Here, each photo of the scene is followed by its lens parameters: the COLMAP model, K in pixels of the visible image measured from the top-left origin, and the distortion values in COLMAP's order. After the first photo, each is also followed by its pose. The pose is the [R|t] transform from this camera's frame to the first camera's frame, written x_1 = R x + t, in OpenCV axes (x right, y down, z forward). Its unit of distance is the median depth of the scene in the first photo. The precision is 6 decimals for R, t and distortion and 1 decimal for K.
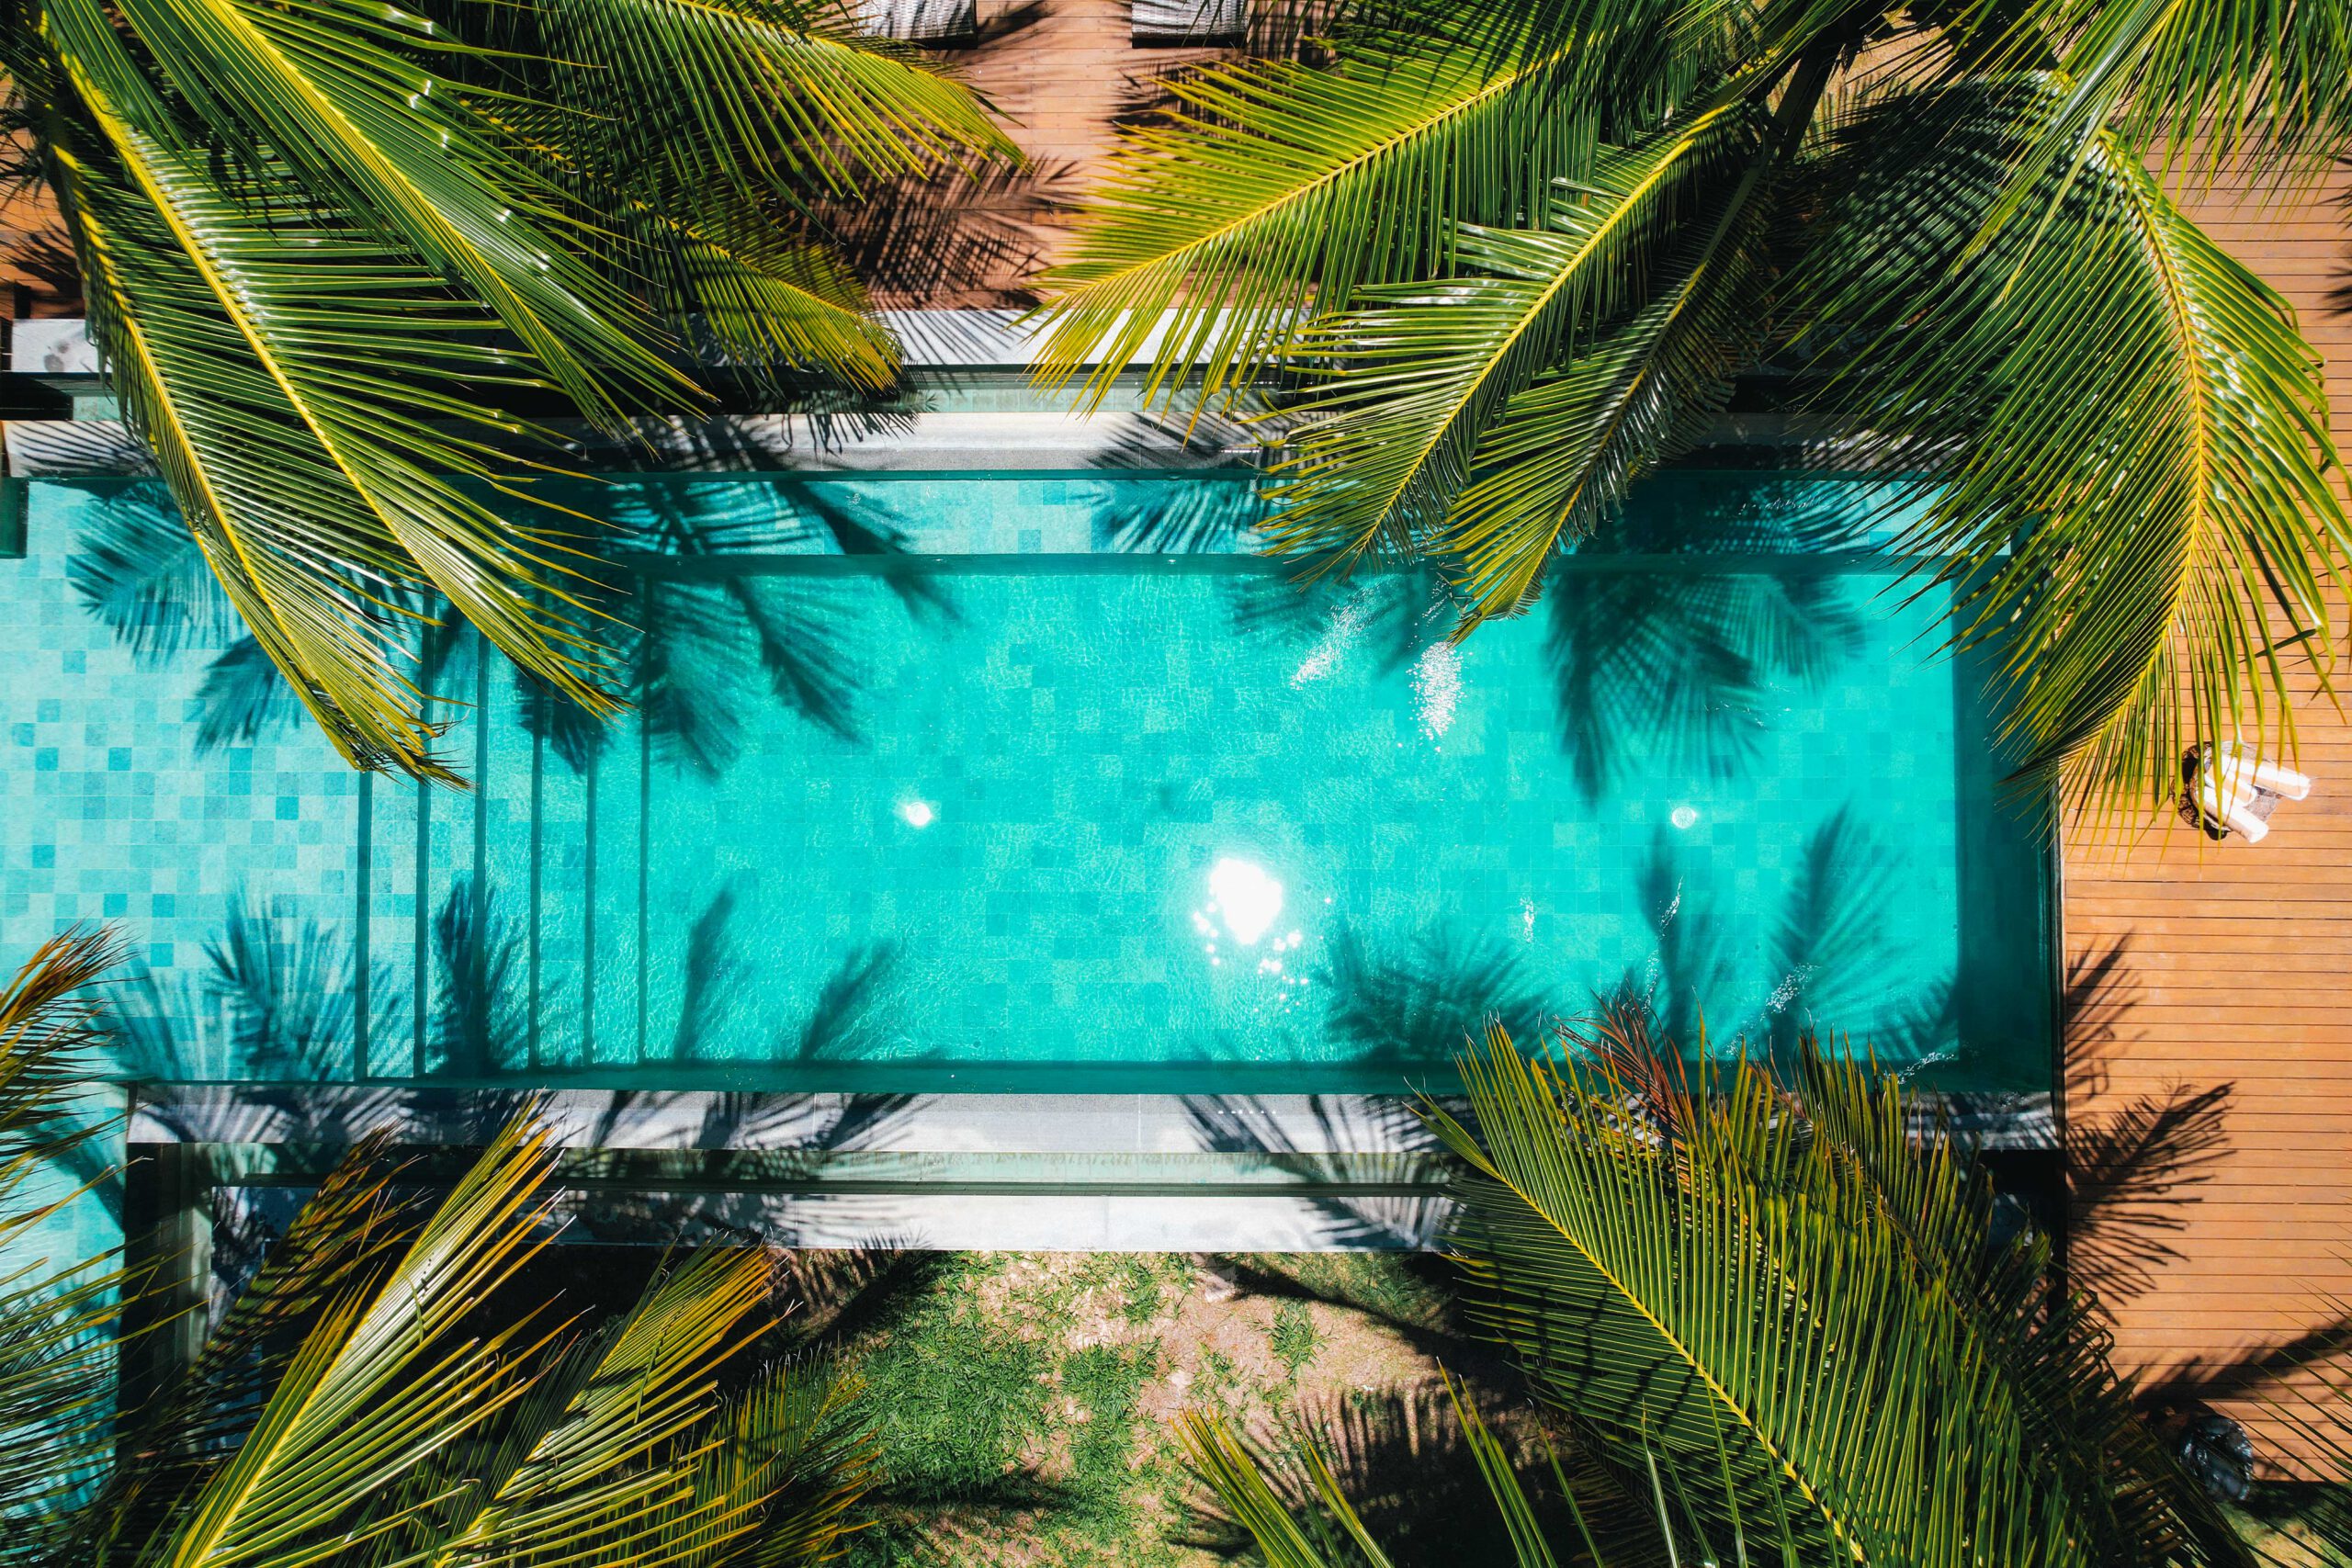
lens RADIAL K [[1421.6, 0, 1196.0], [0, 1421.6, 763.2], [0, 0, 1]] dist [-0.068035, 0.053829]
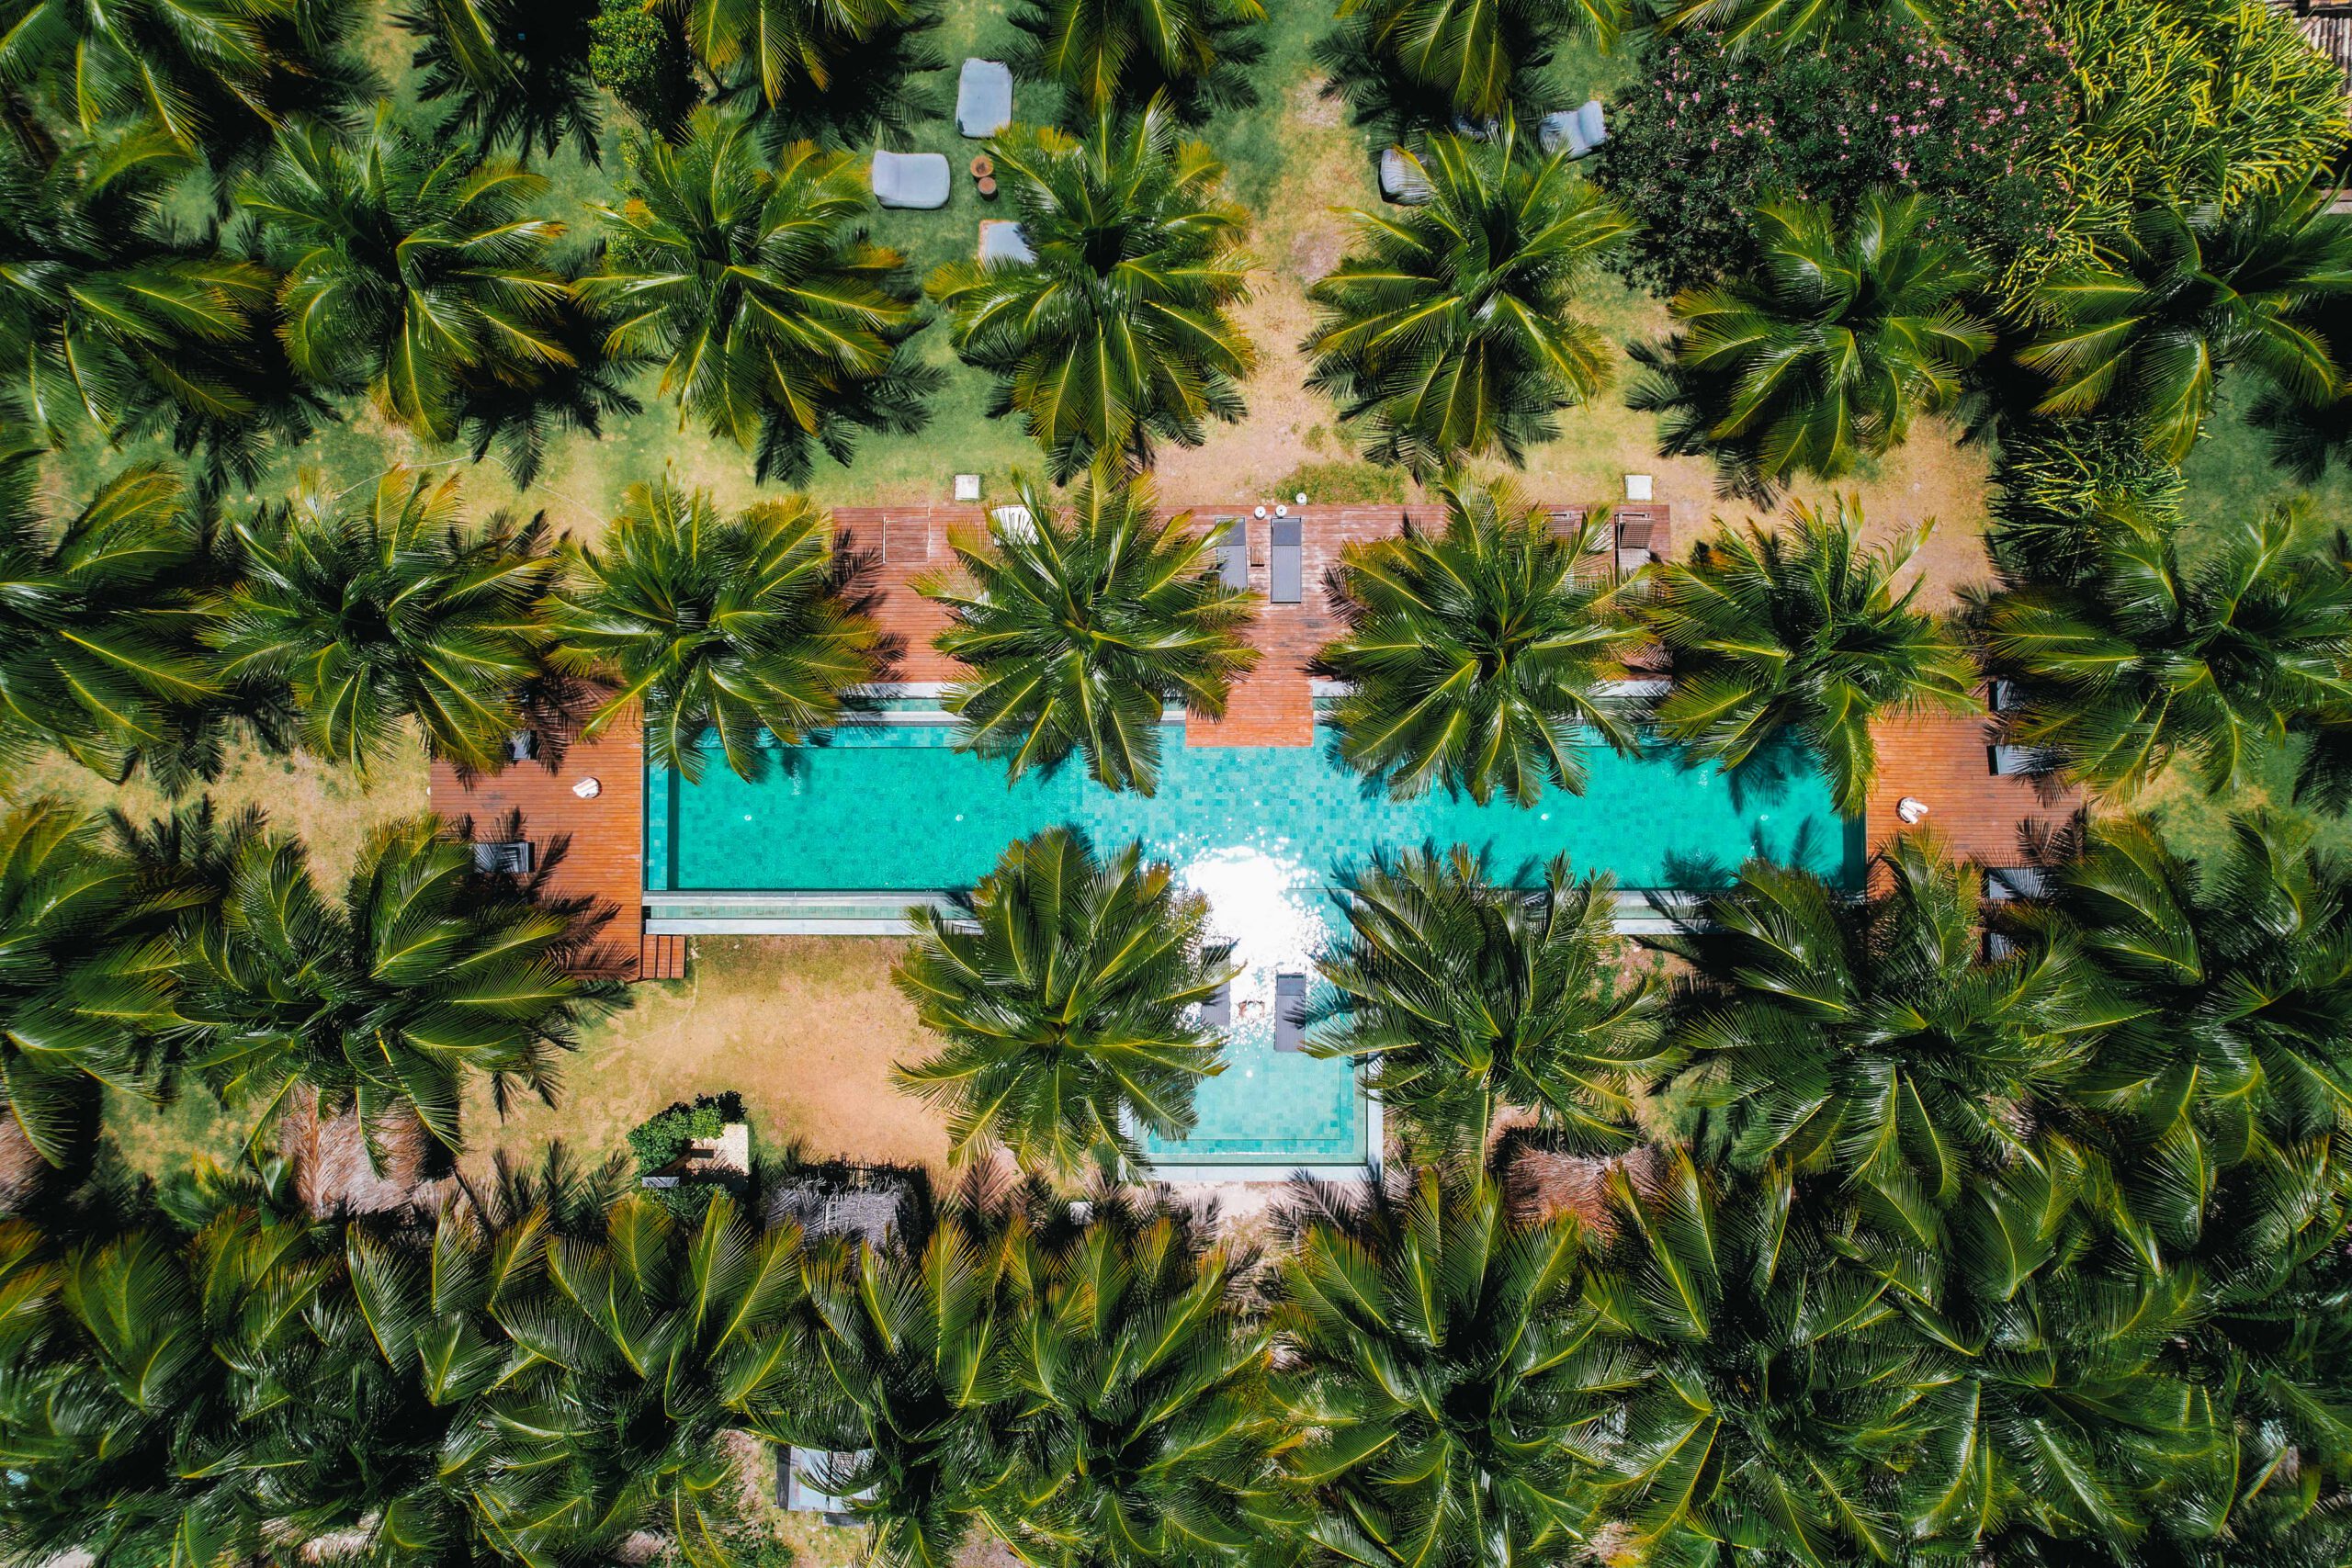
lens RADIAL K [[1390.0, 0, 1131.0], [0, 1390.0, 793.7], [0, 0, 1]] dist [-0.061219, 0.040262]
pose [[0.999476, -0.002393, -0.032289, -1.202403], [0.002891, 0.999877, 0.015398, -0.084180], [0.032248, -0.015483, 0.999360, -2.648269]]
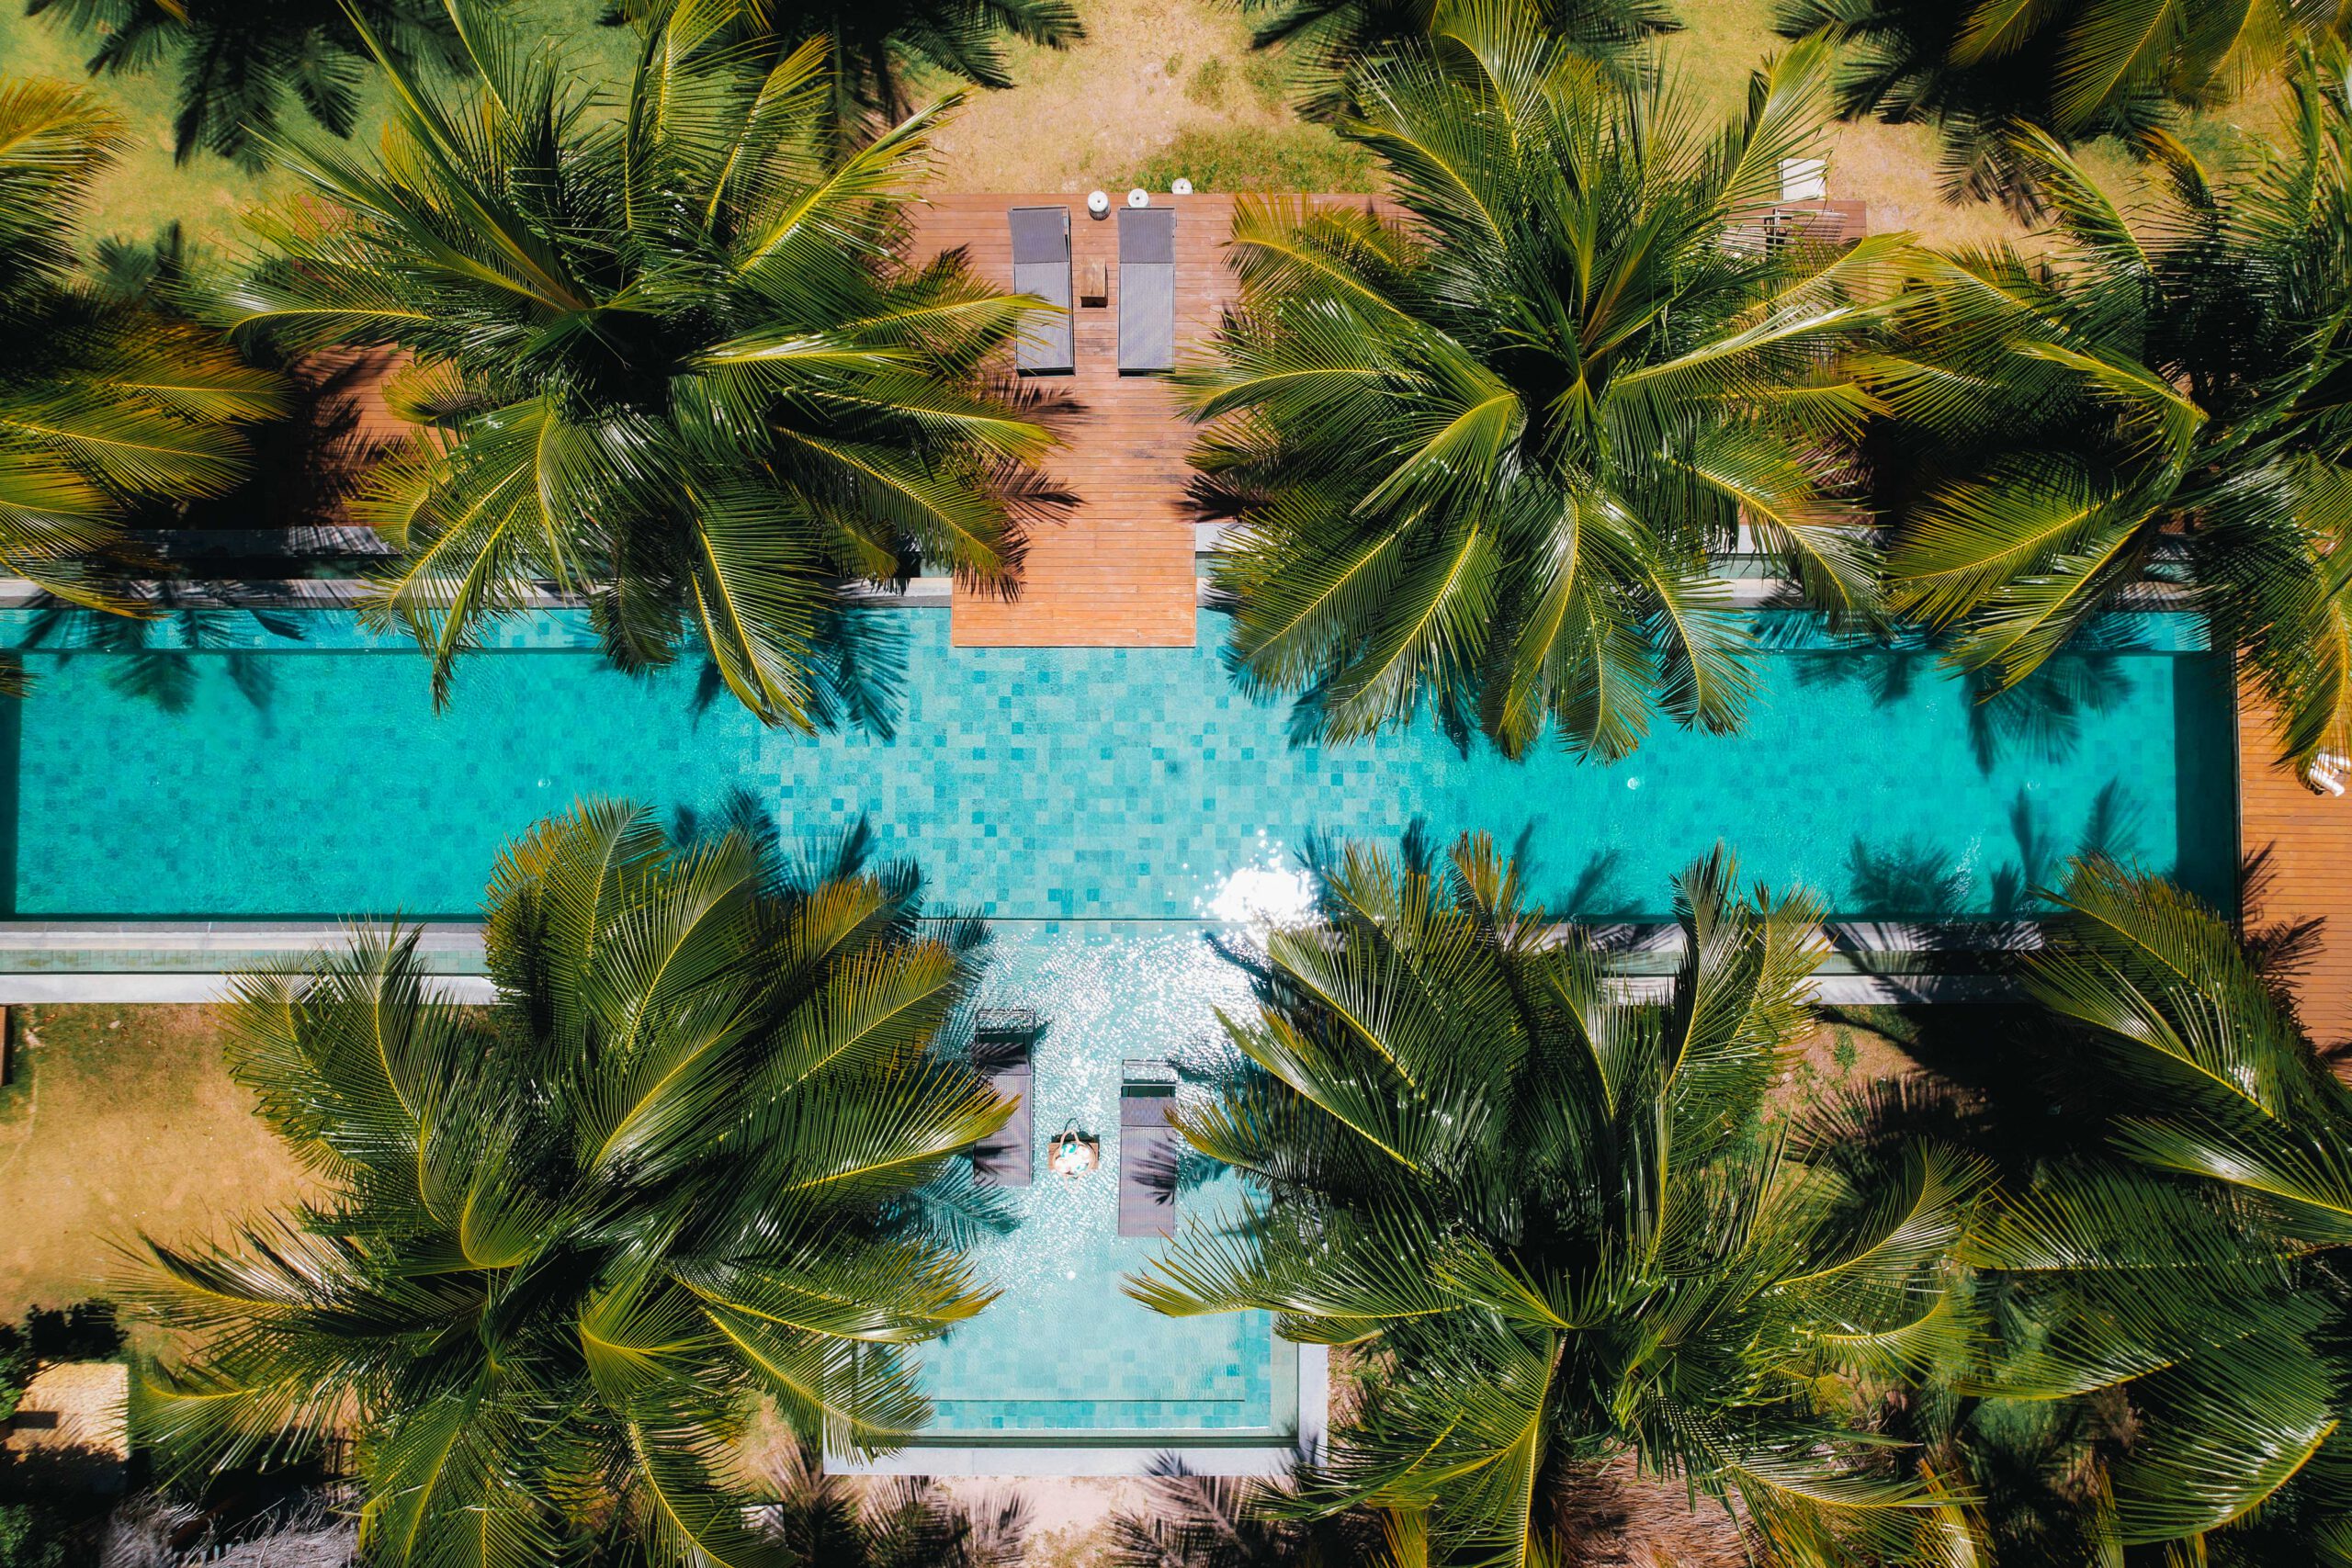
lens RADIAL K [[1505.2, 0, 1176.0], [0, 1505.2, 784.0], [0, 0, 1]] dist [-0.093134, 0.082711]
pose [[0.999989, -0.001103, 0.004477, -0.879806], [0.001014, 0.999803, 0.019844, -0.002467], [-0.004498, -0.019840, 0.999793, -1.050966]]
